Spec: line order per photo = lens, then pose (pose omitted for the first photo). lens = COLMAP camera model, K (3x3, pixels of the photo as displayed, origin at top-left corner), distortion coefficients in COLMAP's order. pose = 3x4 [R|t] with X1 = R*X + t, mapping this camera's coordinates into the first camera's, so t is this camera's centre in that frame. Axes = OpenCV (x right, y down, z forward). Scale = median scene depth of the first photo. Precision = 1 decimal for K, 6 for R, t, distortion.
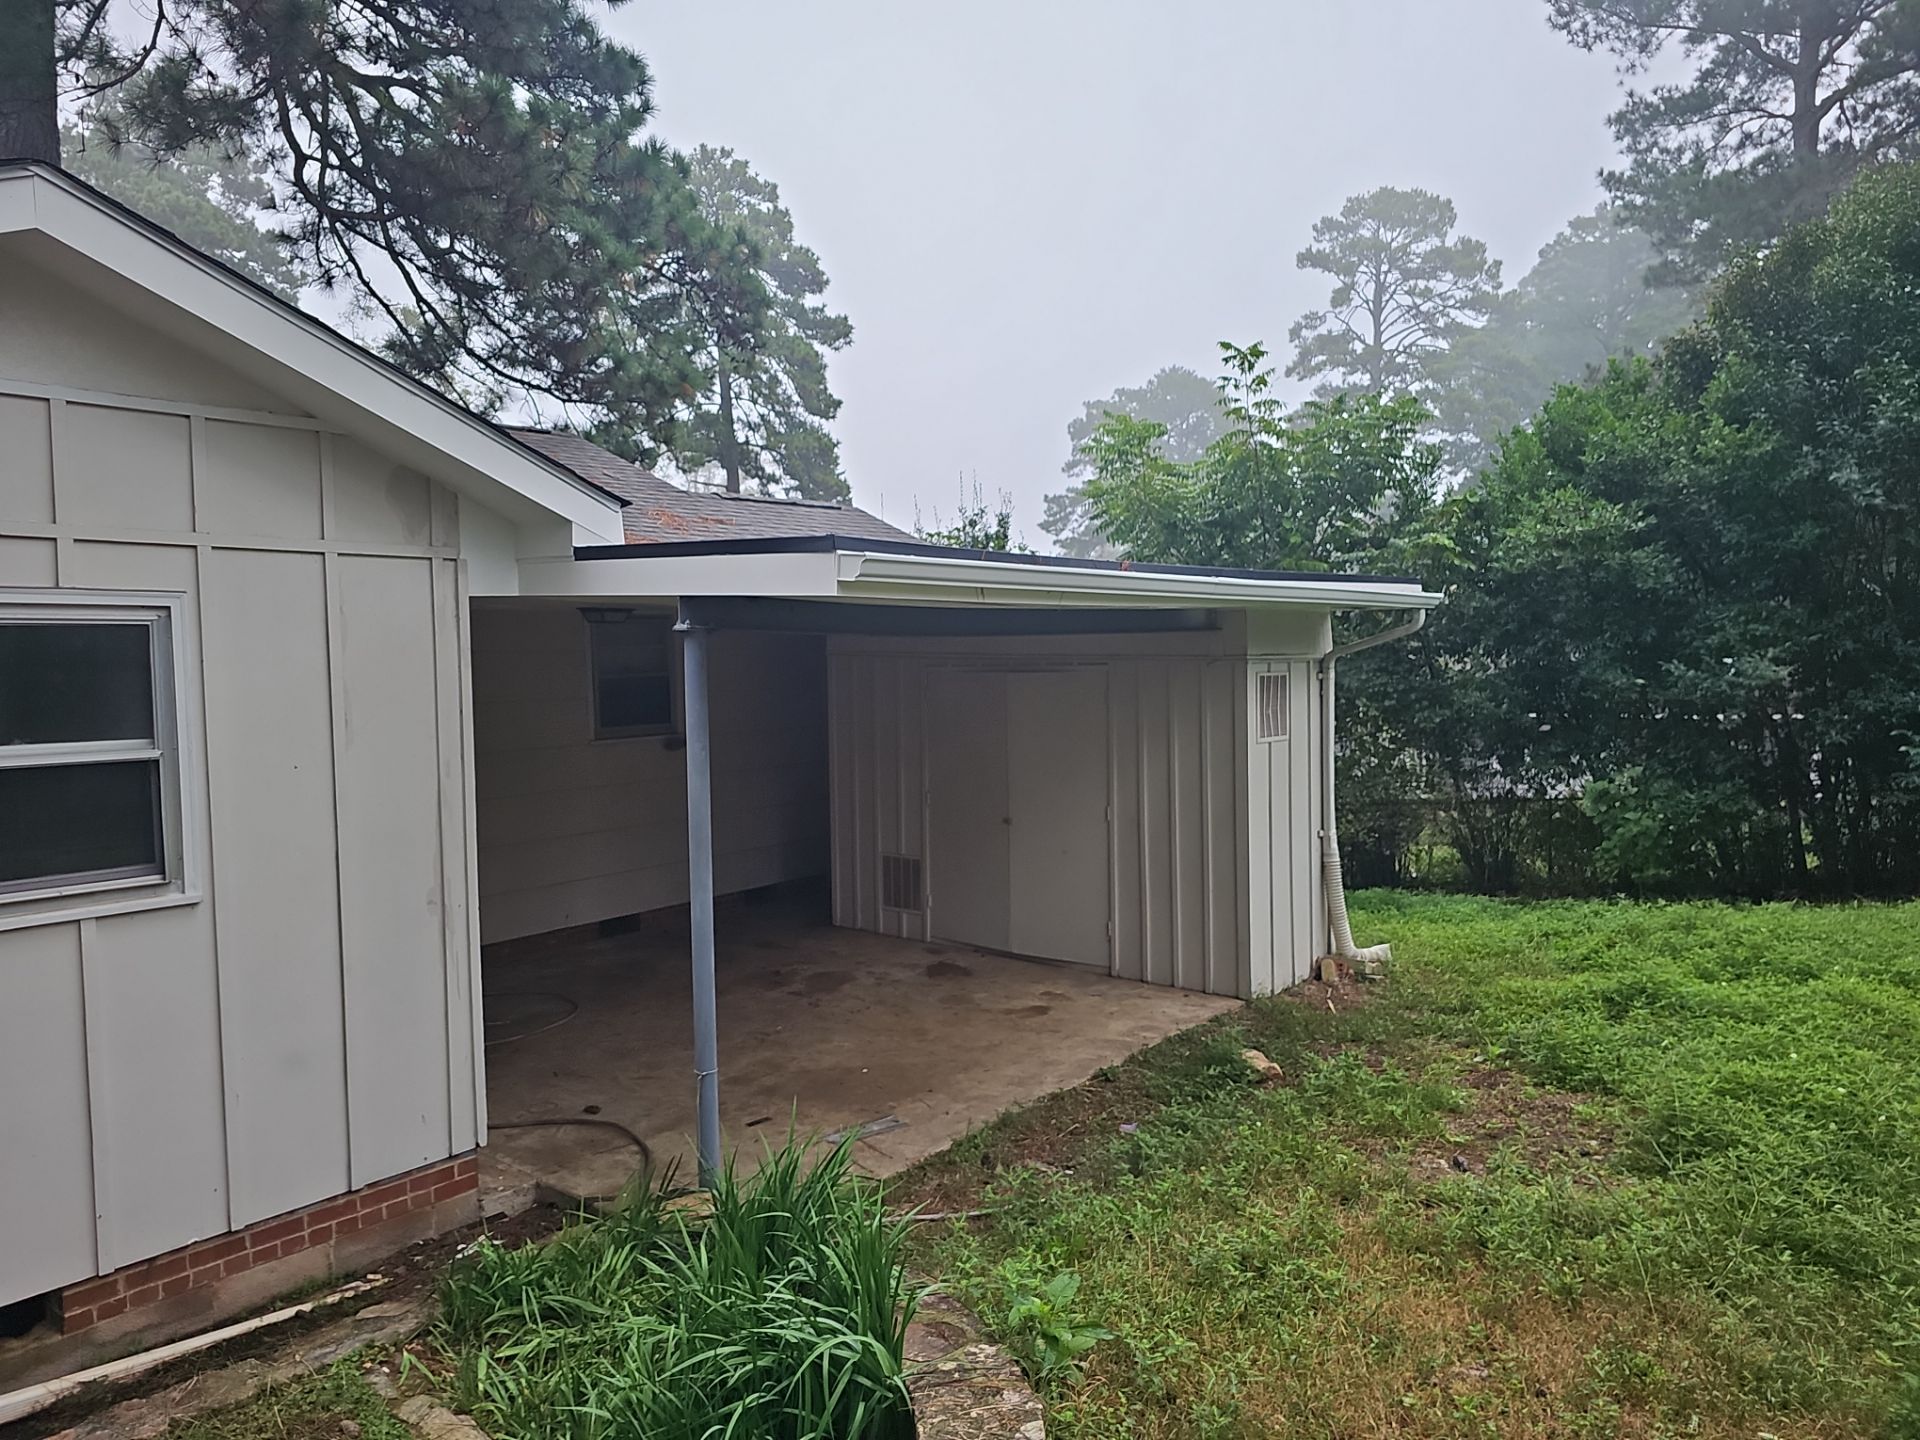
lens RADIAL K [[1263.1, 0, 964.3], [0, 1263.1, 726.8], [0, 0, 1]] dist [0.048732, -0.041150]
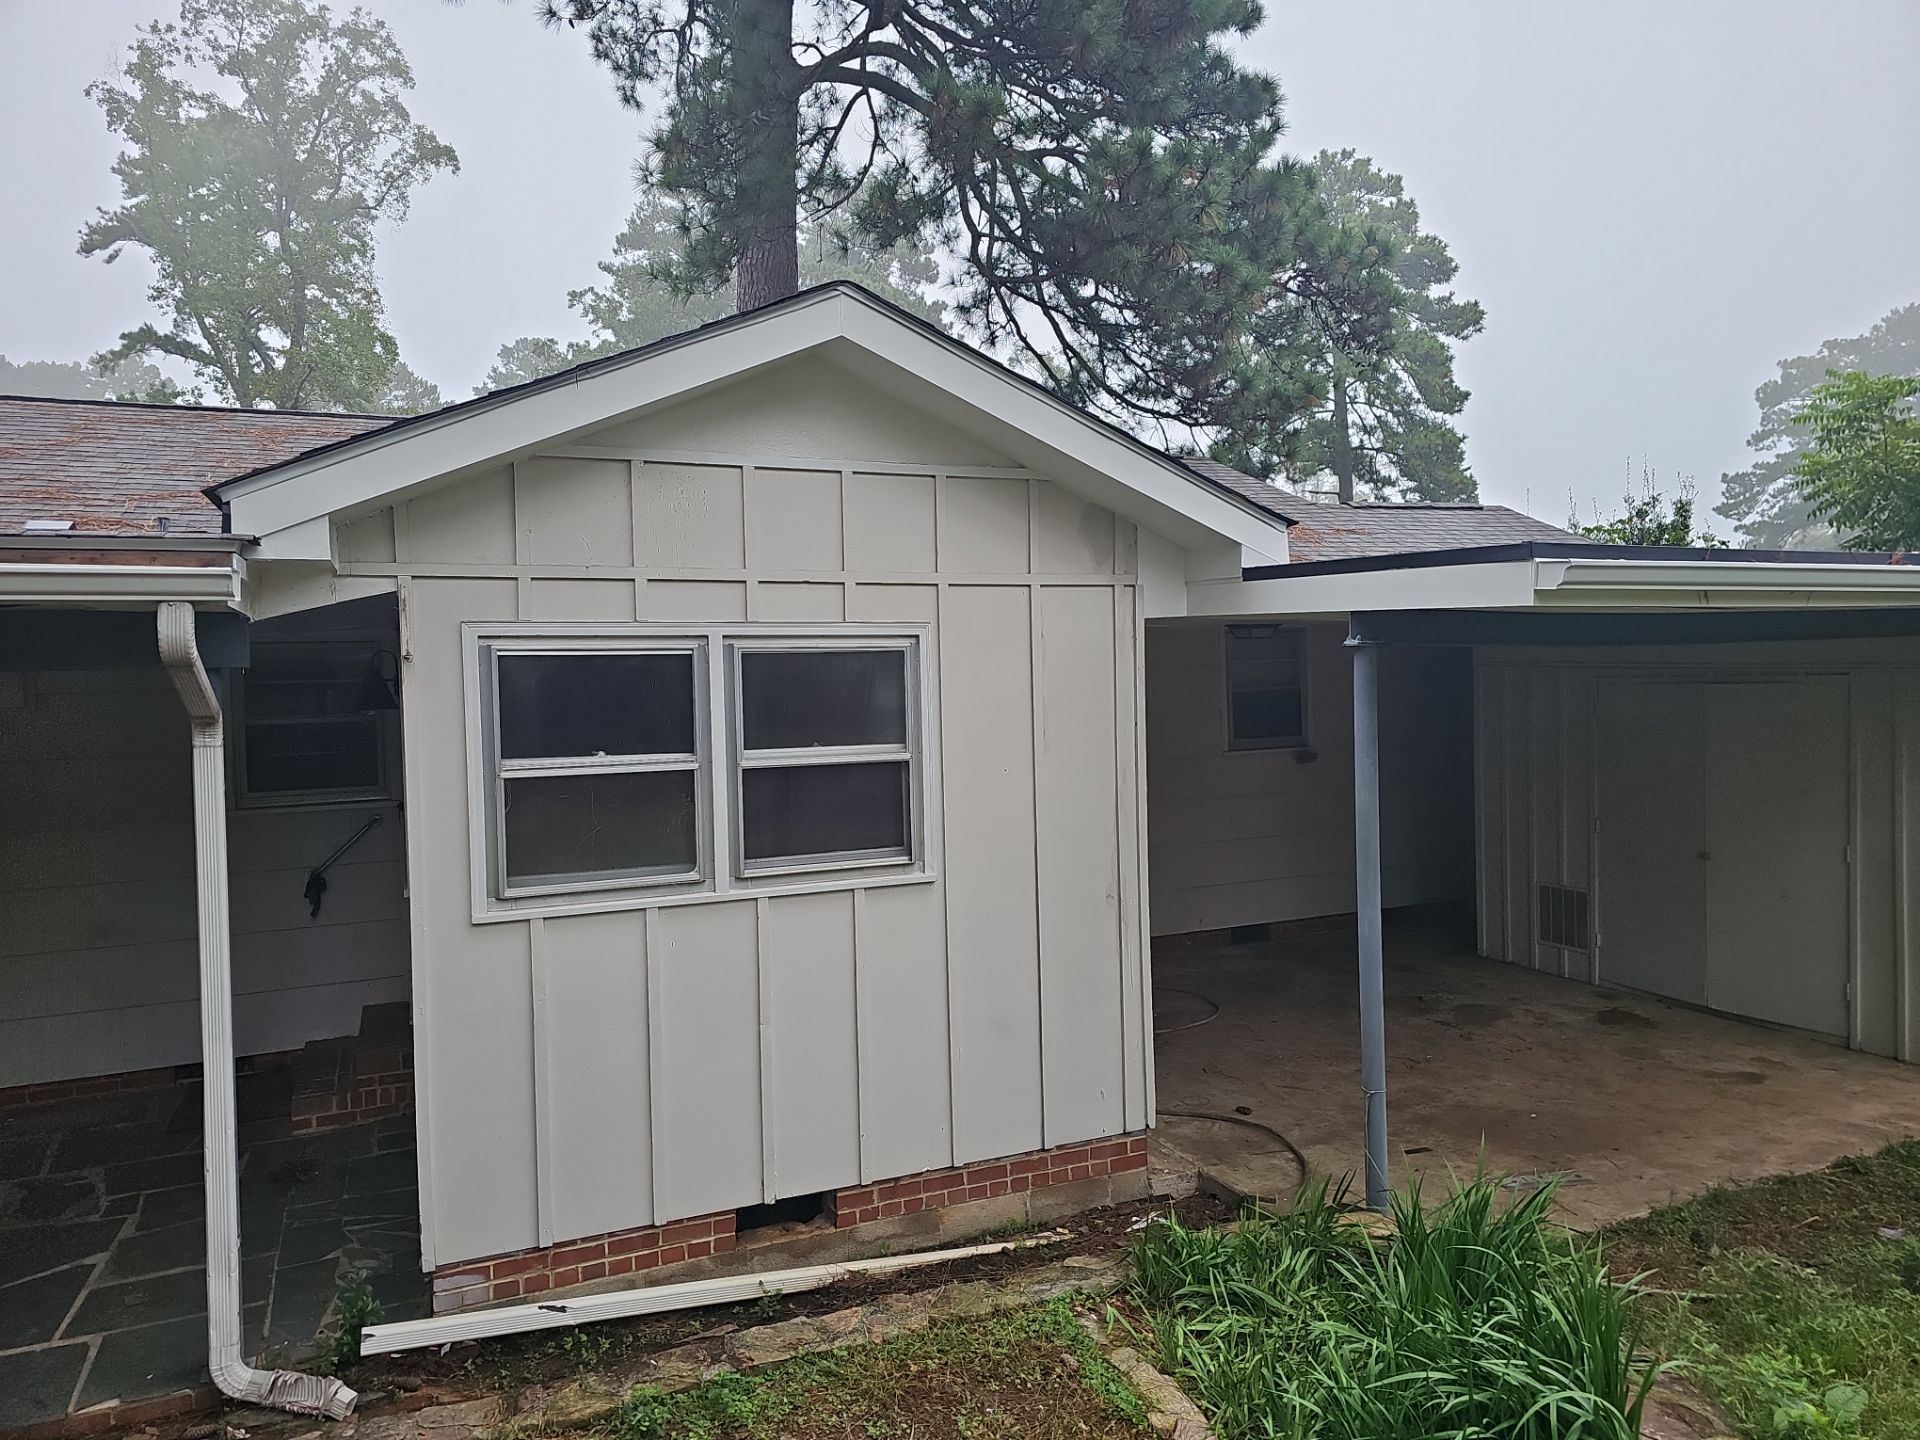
lens RADIAL K [[1262.7, 0, 960.0], [0, 1262.7, 720.0], [0, 0, 1]] dist [0.050244, -0.039185]
pose [[0.891498, 0.009100, -0.452932, -0.031524], [-0.015575, 0.999823, -0.010567, -0.001284], [0.452756, 0.016474, 0.891482, -0.026243]]
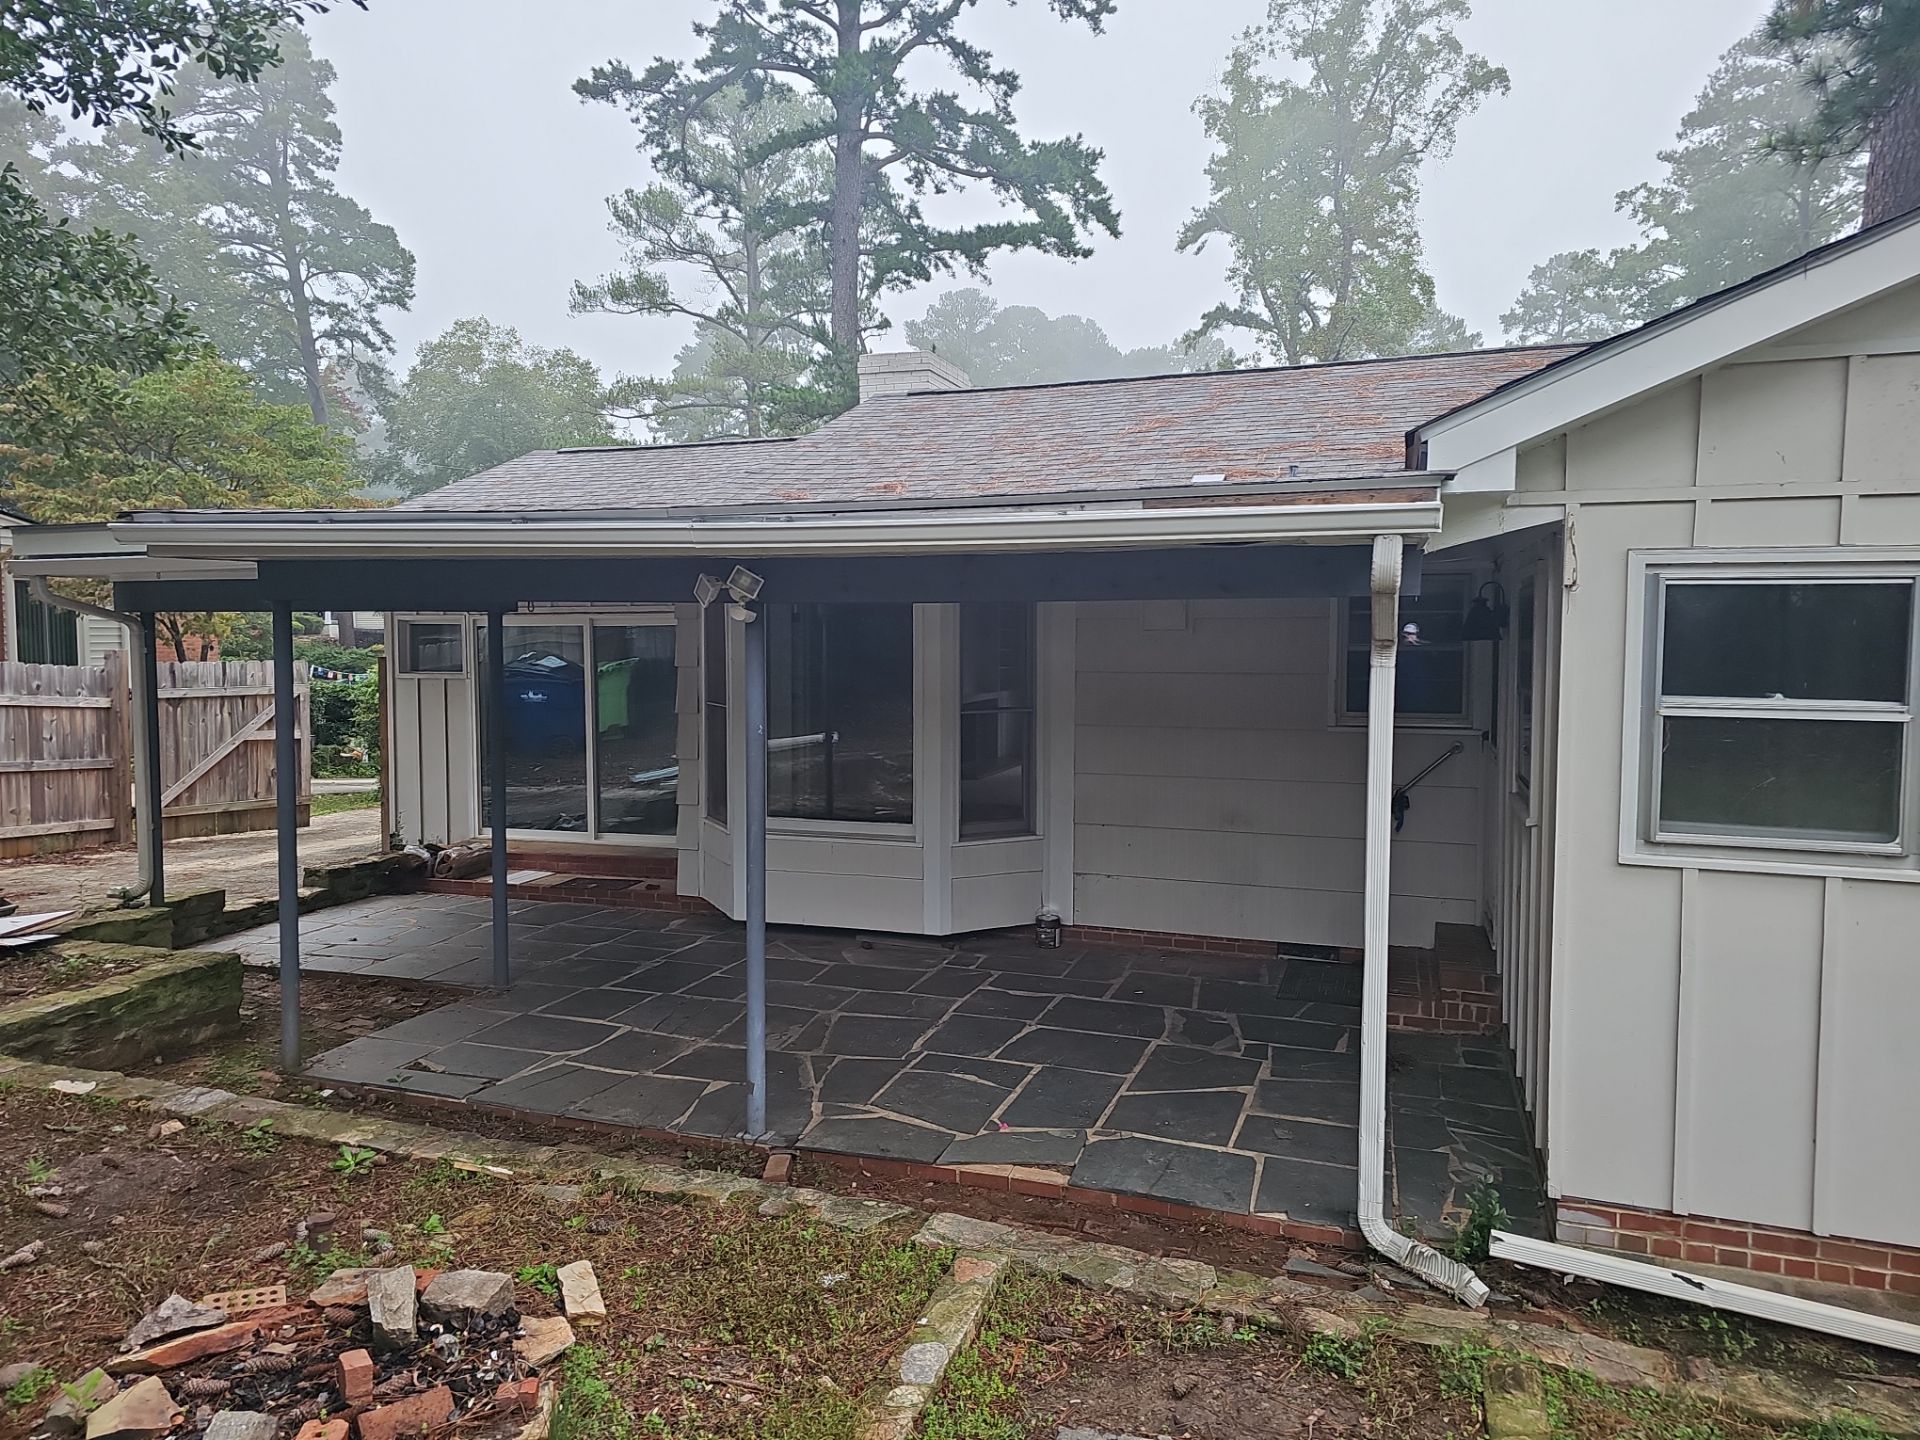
lens RADIAL K [[1255.8, 0, 961.7], [0, 1255.8, 712.6], [0, 0, 1]] dist [0.047647, -0.037392]
pose [[0.339121, 0.080506, -0.937292, -0.077503], [-0.058626, 0.996204, 0.064355, 0.004636], [0.938914, 0.033125, 0.342553, -0.081773]]
